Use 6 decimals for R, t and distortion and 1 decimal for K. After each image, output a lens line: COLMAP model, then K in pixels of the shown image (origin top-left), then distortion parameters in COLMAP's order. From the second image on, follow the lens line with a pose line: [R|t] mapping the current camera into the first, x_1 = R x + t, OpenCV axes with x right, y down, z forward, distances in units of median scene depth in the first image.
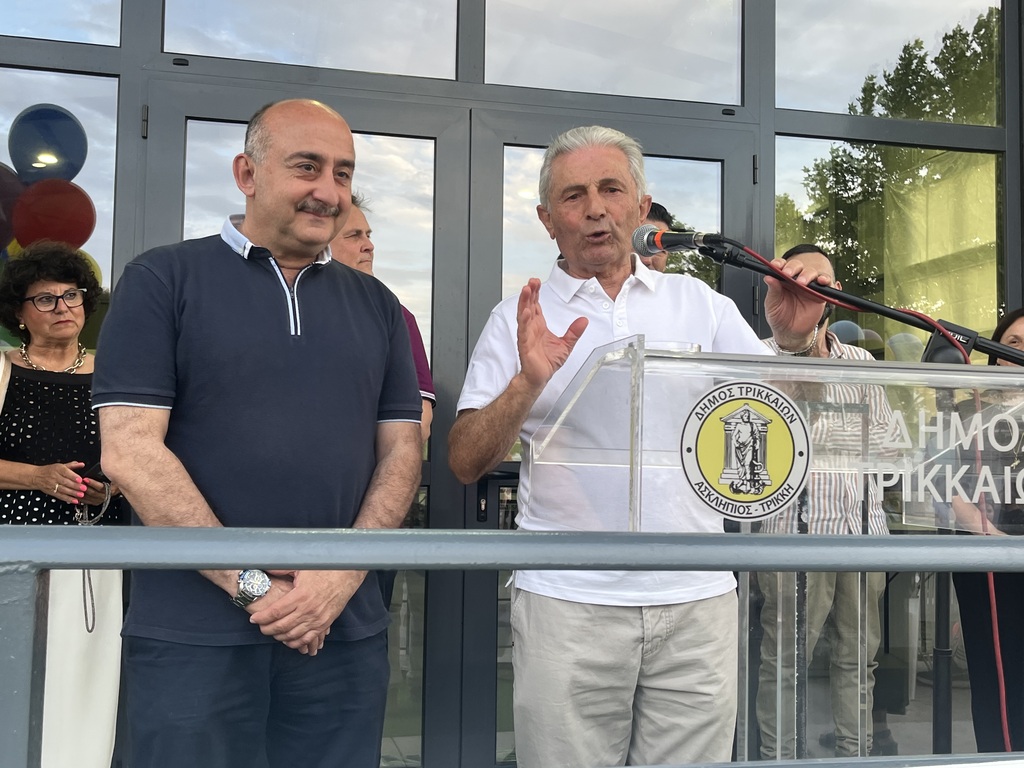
lens RADIAL K [[1078.9, 0, 512.2], [0, 1078.9, 388.0], [0, 0, 1]] dist [-0.021711, 0.000000]
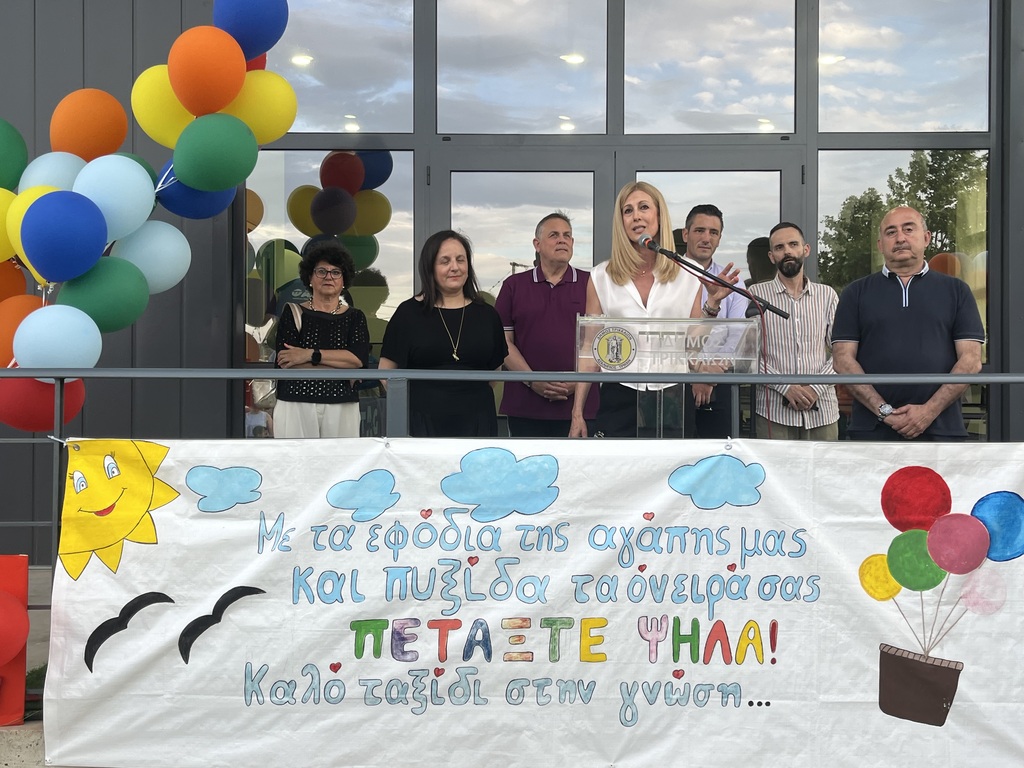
lens RADIAL K [[1070.8, 0, 510.1], [0, 1070.8, 383.5], [0, 0, 1]] dist [-0.023011, 0.000000]
pose [[0.965803, -0.004556, -0.259238, 0.235858], [0.023099, 0.997382, 0.068527, -0.019860], [0.258247, -0.072171, 0.963379, -0.670134]]
